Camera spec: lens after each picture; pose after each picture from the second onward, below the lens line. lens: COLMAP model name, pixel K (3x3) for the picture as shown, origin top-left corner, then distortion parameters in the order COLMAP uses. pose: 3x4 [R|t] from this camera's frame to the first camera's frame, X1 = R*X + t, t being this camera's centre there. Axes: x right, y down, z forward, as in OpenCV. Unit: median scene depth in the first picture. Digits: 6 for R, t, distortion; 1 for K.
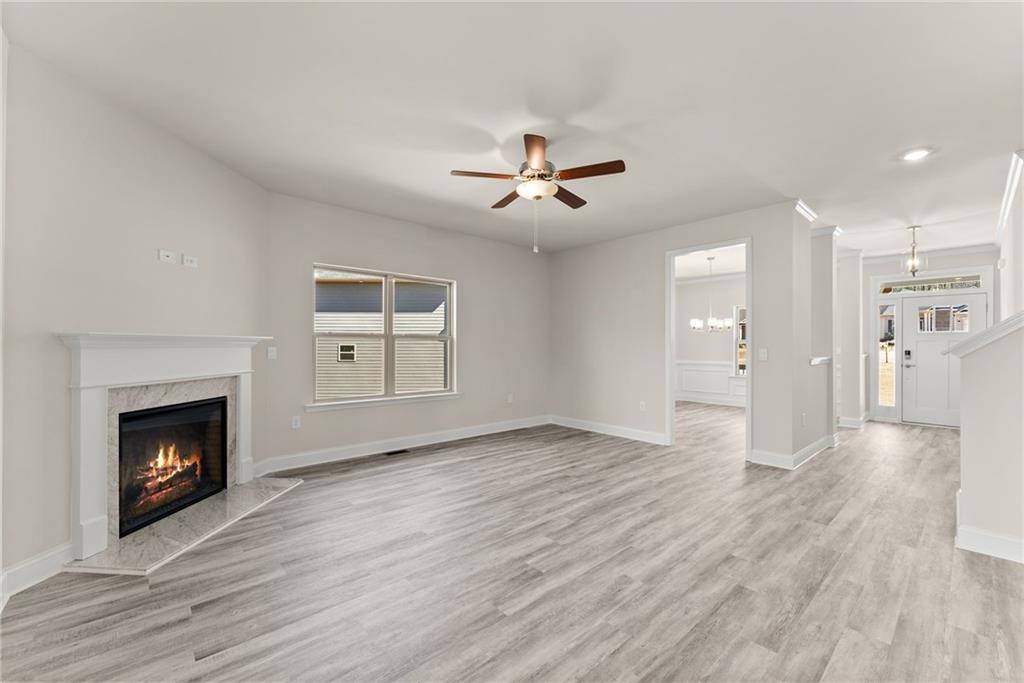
lens RADIAL K [[413.9, 0, 509.8], [0, 413.9, 343.4], [0, 0, 1]] dist [-0.000429, 0.000004]
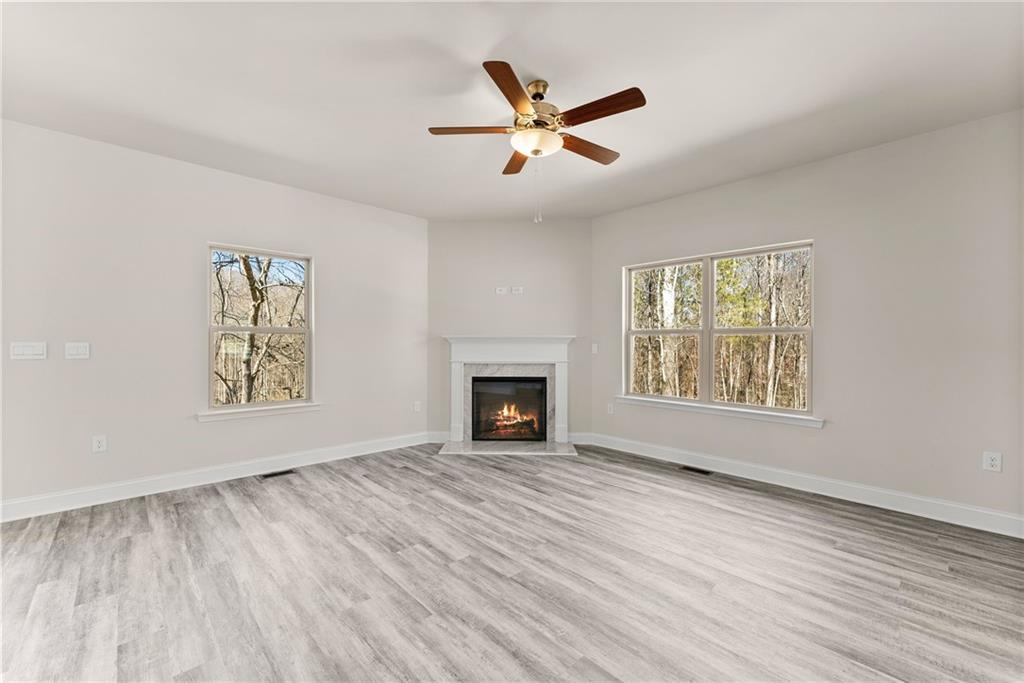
lens RADIAL K [[413.9, 0, 509.8], [0, 413.9, 343.4], [0, 0, 1]] dist [-0.000429, 0.000004]
pose [[0.030294, -0.002261, -0.999538, 0.855396], [0.004116, 0.999989, -0.002137, 0.011480], [0.999533, -0.004049, 0.030303, 0.929313]]
